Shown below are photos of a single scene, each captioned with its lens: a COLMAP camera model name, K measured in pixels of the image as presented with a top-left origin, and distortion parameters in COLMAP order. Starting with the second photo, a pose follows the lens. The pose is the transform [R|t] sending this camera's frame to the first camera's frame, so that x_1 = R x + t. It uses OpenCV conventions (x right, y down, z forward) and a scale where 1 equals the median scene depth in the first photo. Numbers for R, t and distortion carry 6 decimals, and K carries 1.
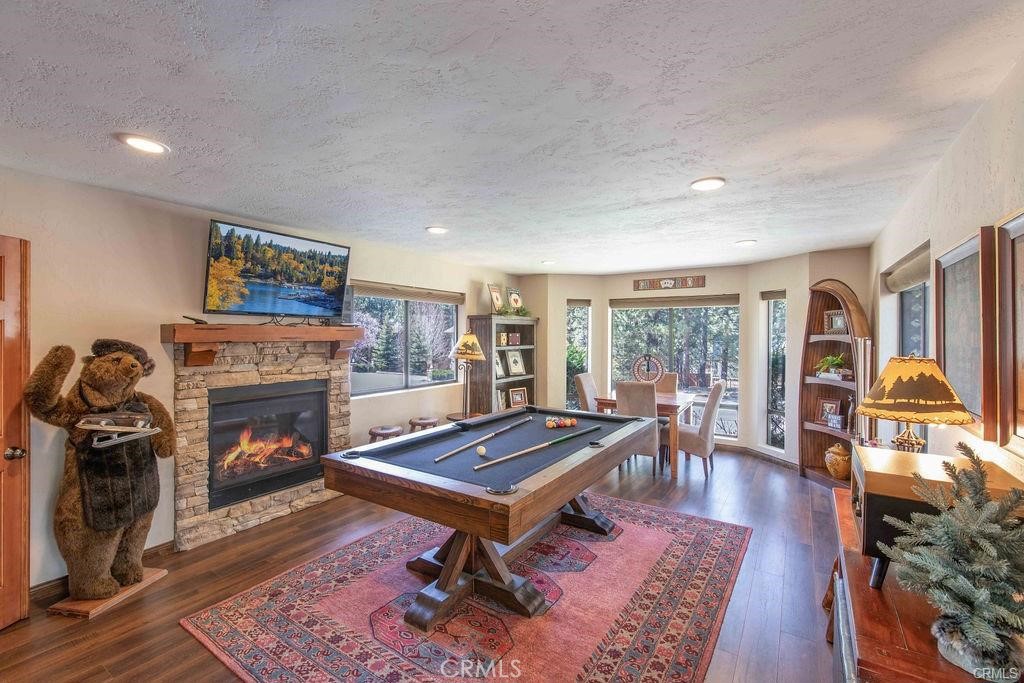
lens RADIAL K [[440.1, 0, 509.3], [0, 440.1, 339.6], [0, 0, 1]] dist [-0.000644, -0.000698]
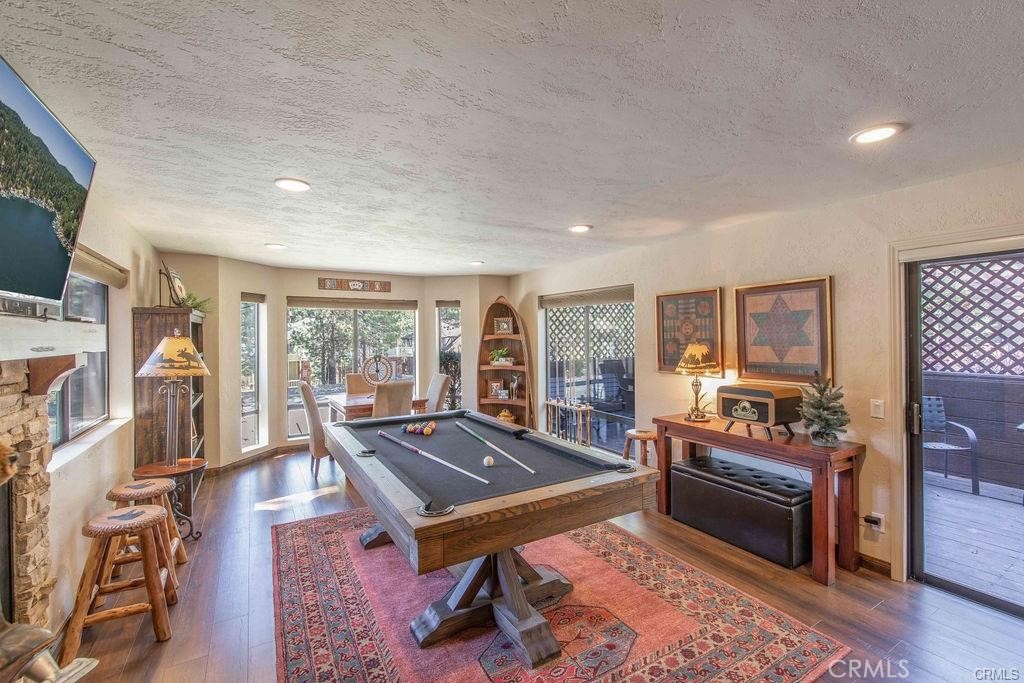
lens RADIAL K [[440.1, 0, 506.1], [0, 440.1, 332.5], [0, 0, 1]] dist [-0.000644, -0.000698]
pose [[0.442171, -0.000693, 0.896930, -0.655272], [0.020475, 0.999747, -0.009322, -0.004996], [-0.896697, 0.022487, 0.442074, 0.416438]]
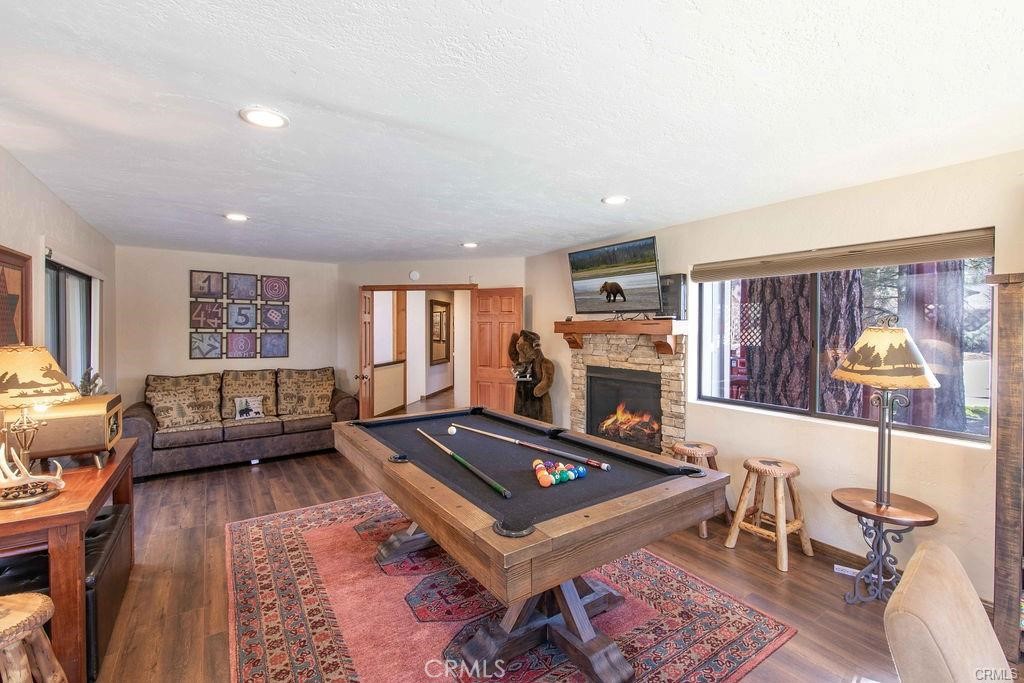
lens RADIAL K [[440.1, 0, 510.2], [0, 440.1, 335.3], [0, 0, 1]] dist [-0.000644, -0.000698]
pose [[-0.375758, 0.013324, -0.926622, 0.681740], [-0.016288, 0.999647, 0.020979, -0.011080], [0.926575, 0.022976, -0.375409, 1.161004]]
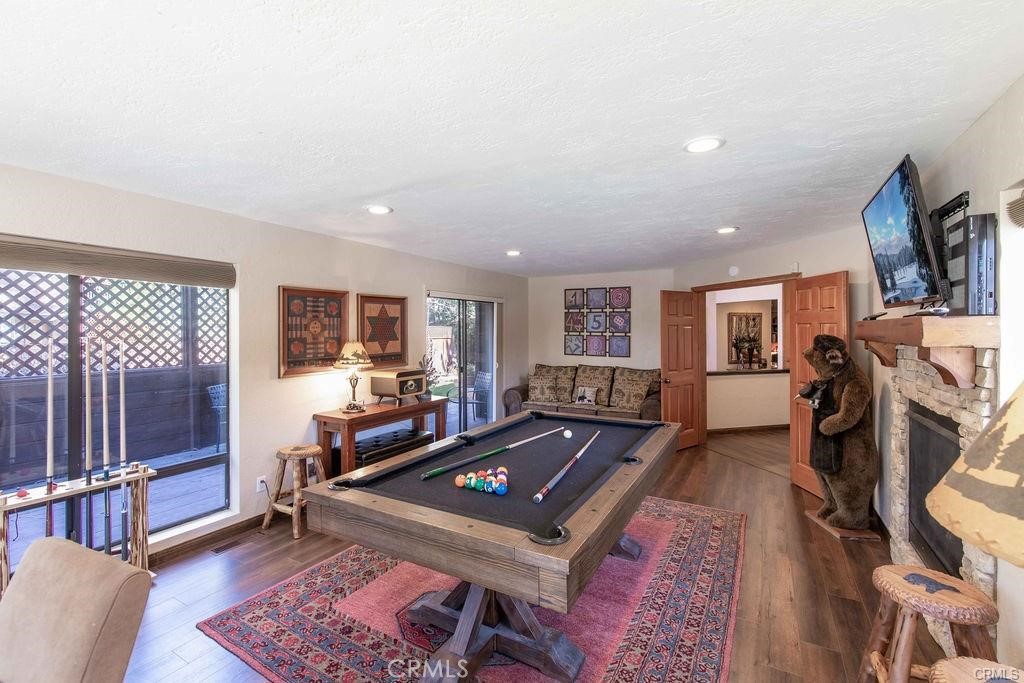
lens RADIAL K [[440.1, 0, 514.7], [0, 440.1, 335.9], [0, 0, 1]] dist [-0.000644, -0.000698]
pose [[-0.997286, 0.003850, -0.073520, 0.114737], [0.001910, 0.999649, 0.026428, -0.021585], [0.073596, 0.026216, -0.996944, 1.582987]]
